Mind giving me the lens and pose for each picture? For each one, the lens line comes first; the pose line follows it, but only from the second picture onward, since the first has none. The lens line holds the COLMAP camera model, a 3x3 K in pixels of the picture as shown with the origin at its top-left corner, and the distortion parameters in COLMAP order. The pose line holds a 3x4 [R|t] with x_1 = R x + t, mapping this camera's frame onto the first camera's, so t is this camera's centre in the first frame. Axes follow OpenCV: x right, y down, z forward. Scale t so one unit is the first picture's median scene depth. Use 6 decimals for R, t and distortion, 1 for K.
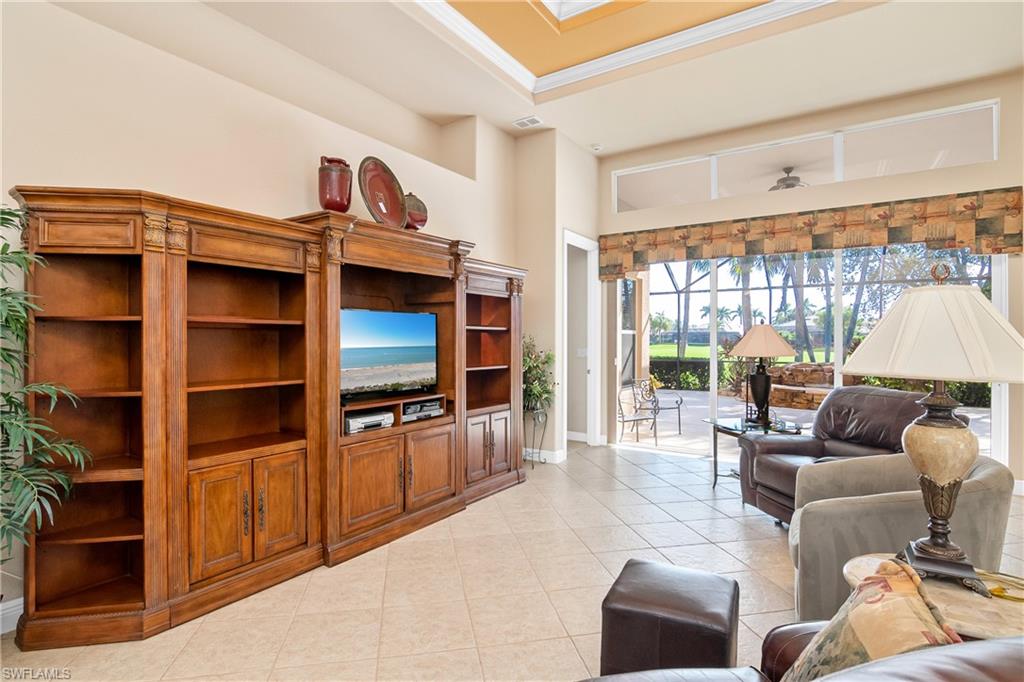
lens RADIAL K [[512.8, 0, 508.7], [0, 512.8, 339.5], [0, 0, 1]] dist [-0.026429, 0.006844]
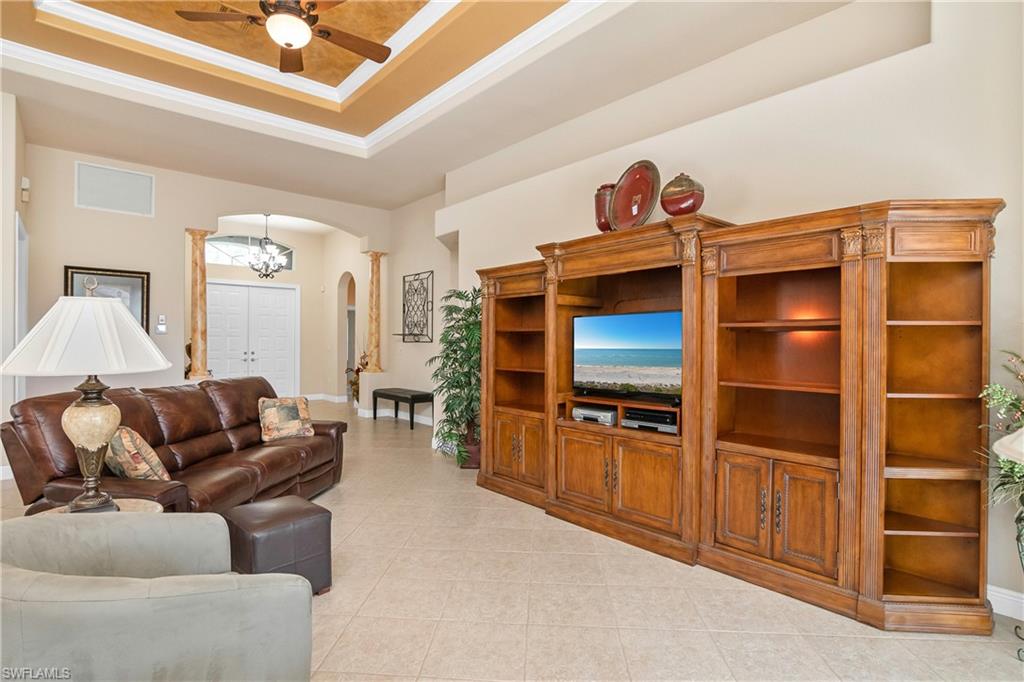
lens RADIAL K [[512.8, 0, 508.5], [0, 512.8, 338.8], [0, 0, 1]] dist [-0.026429, 0.006844]
pose [[-0.267287, -0.007634, -0.963587, 0.865560], [-0.003227, 0.999970, -0.007027, 0.003438], [0.963612, 0.001231, -0.267304, 1.138742]]
